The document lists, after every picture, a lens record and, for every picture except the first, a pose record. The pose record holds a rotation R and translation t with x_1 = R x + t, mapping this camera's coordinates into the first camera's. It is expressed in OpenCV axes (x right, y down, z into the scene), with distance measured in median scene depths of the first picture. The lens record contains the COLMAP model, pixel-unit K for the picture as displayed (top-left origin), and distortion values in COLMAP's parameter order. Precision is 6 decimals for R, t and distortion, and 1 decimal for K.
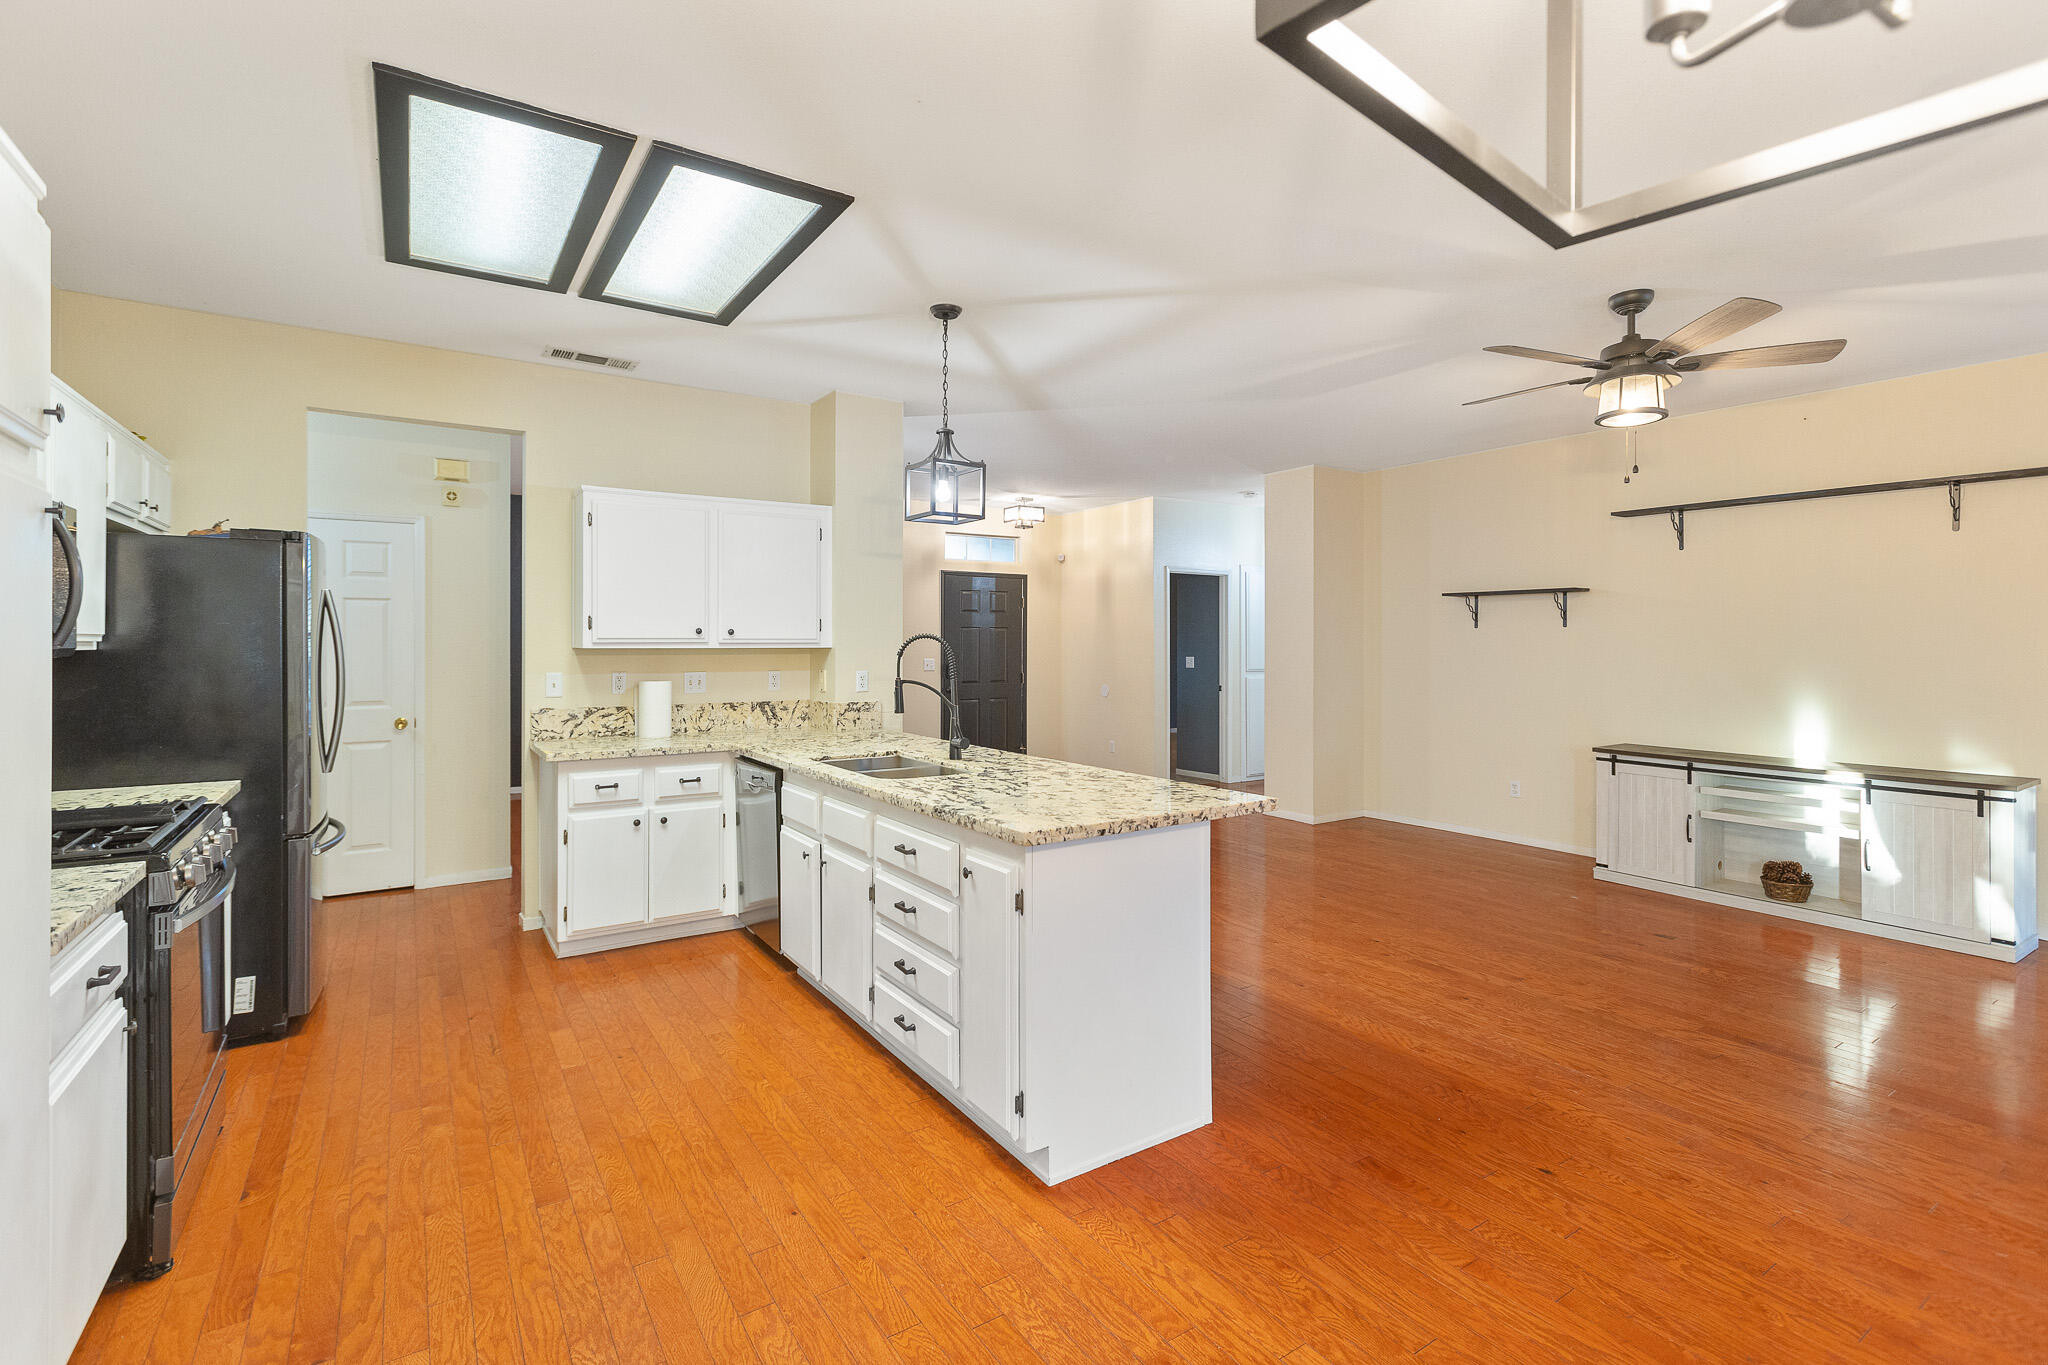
lens RADIAL K [[936.8, 0, 1024.2], [0, 936.8, 636.9], [0, 0, 1]] dist [0.001448, -0.000271]
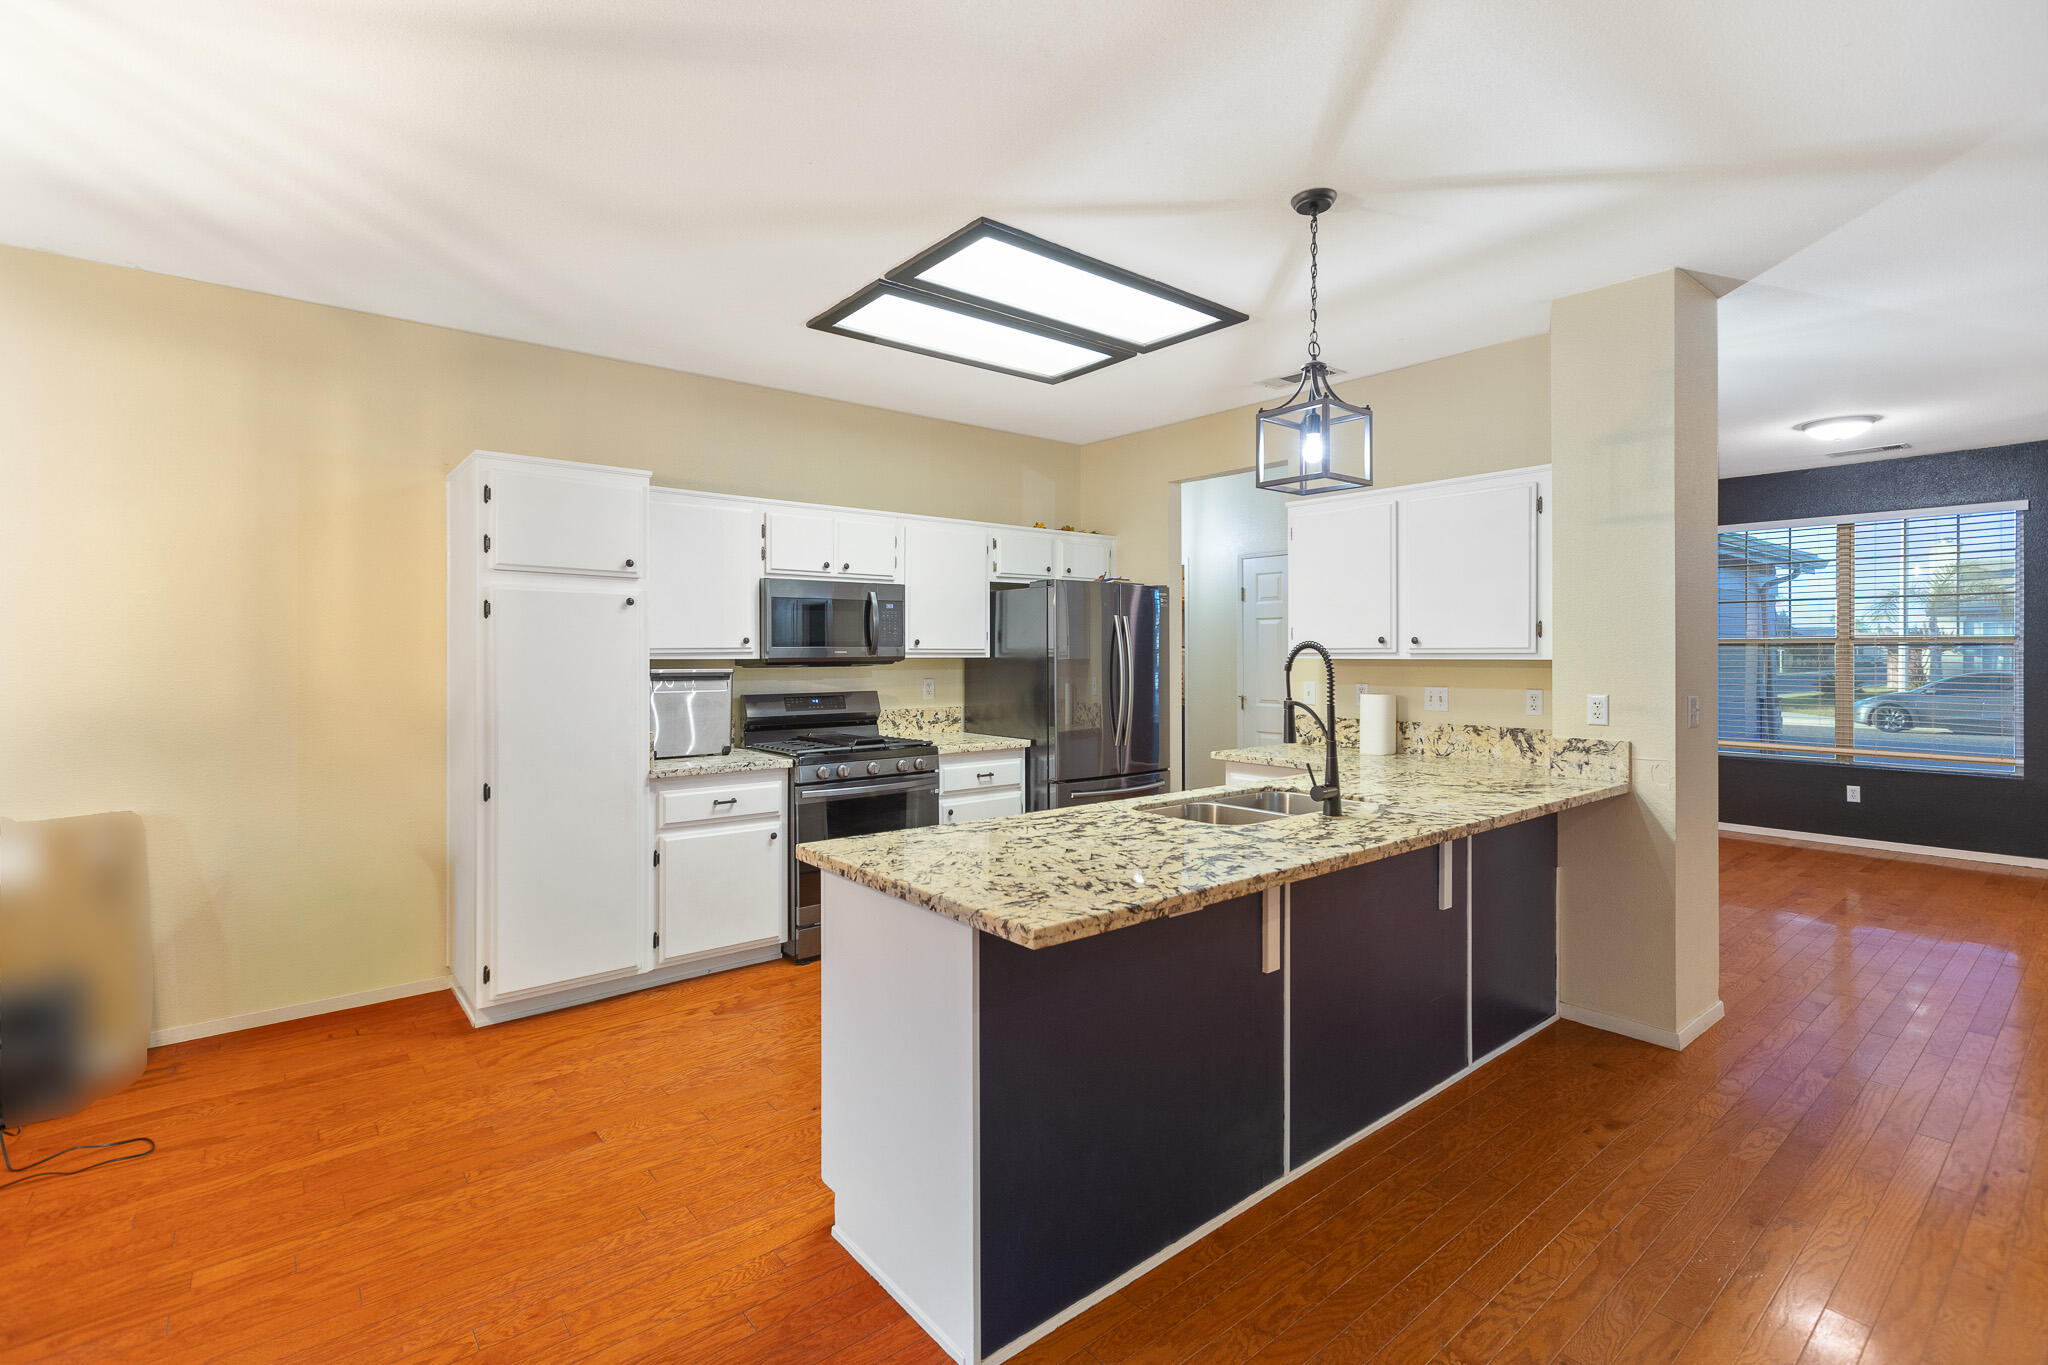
lens RADIAL K [[928.8, 0, 1025.7], [0, 928.8, 651.4], [0, 0, 1]] dist [0.002144, -0.001080]
pose [[0.104627, -0.001590, -0.994510, 0.643822], [0.006358, 0.999979, -0.000930, 0.004260], [0.994491, -0.006225, 0.104635, 0.729285]]
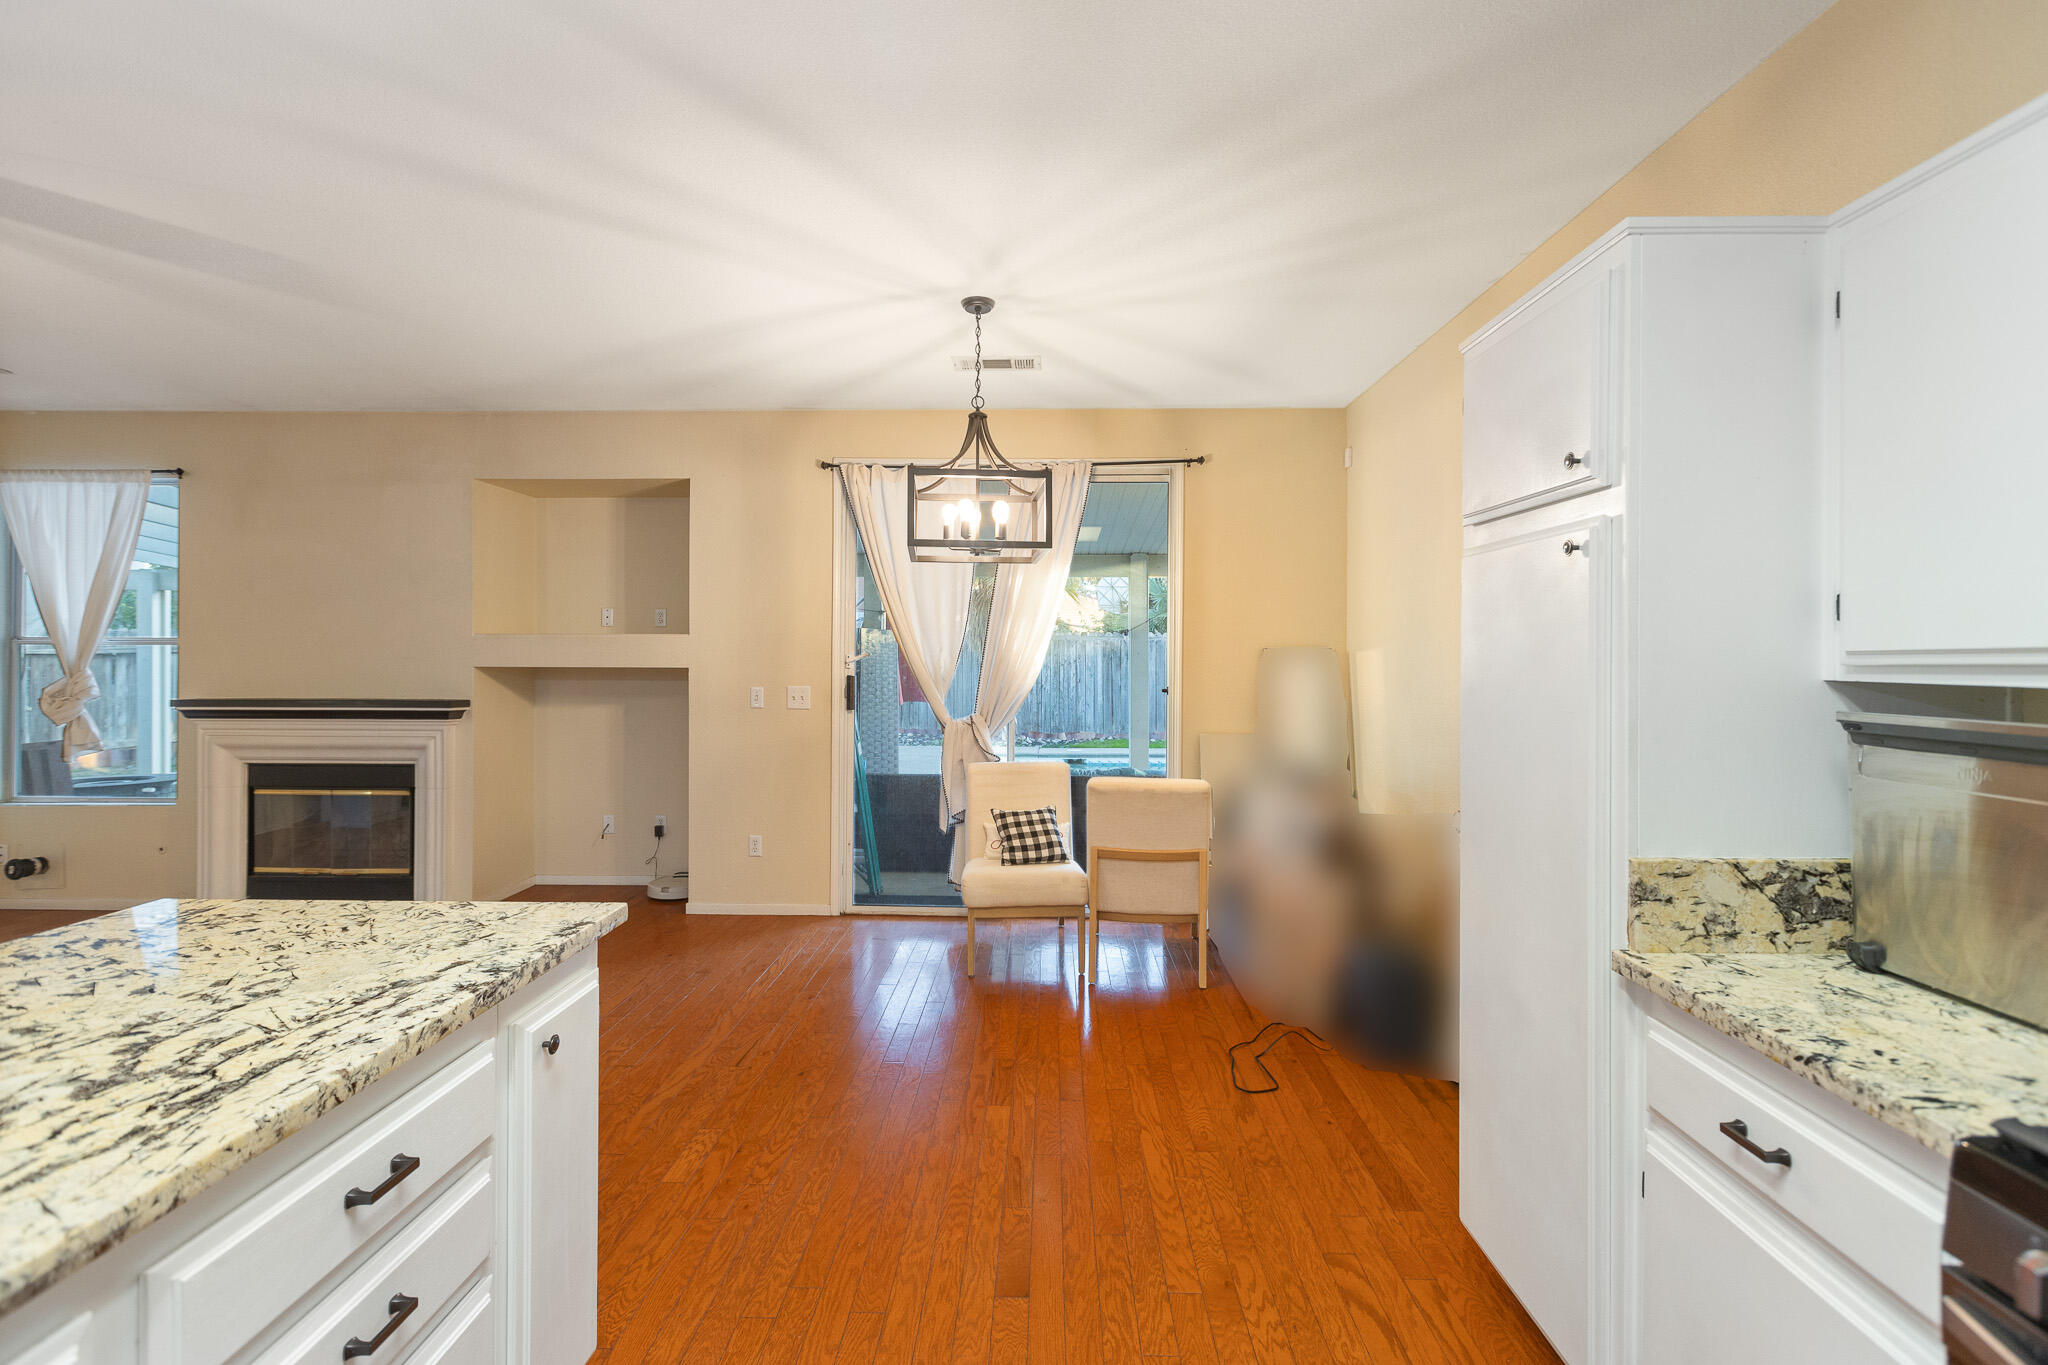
lens RADIAL K [[930.2, 0, 1029.6], [0, 930.2, 656.5], [0, 0, 1]] dist [0.001811, 0.000269]
pose [[-0.822332, -0.001208, 0.569006, -0.457933], [-0.005290, 0.999971, -0.005522, 0.002917], [-0.568983, -0.007551, -0.822315, 0.926419]]
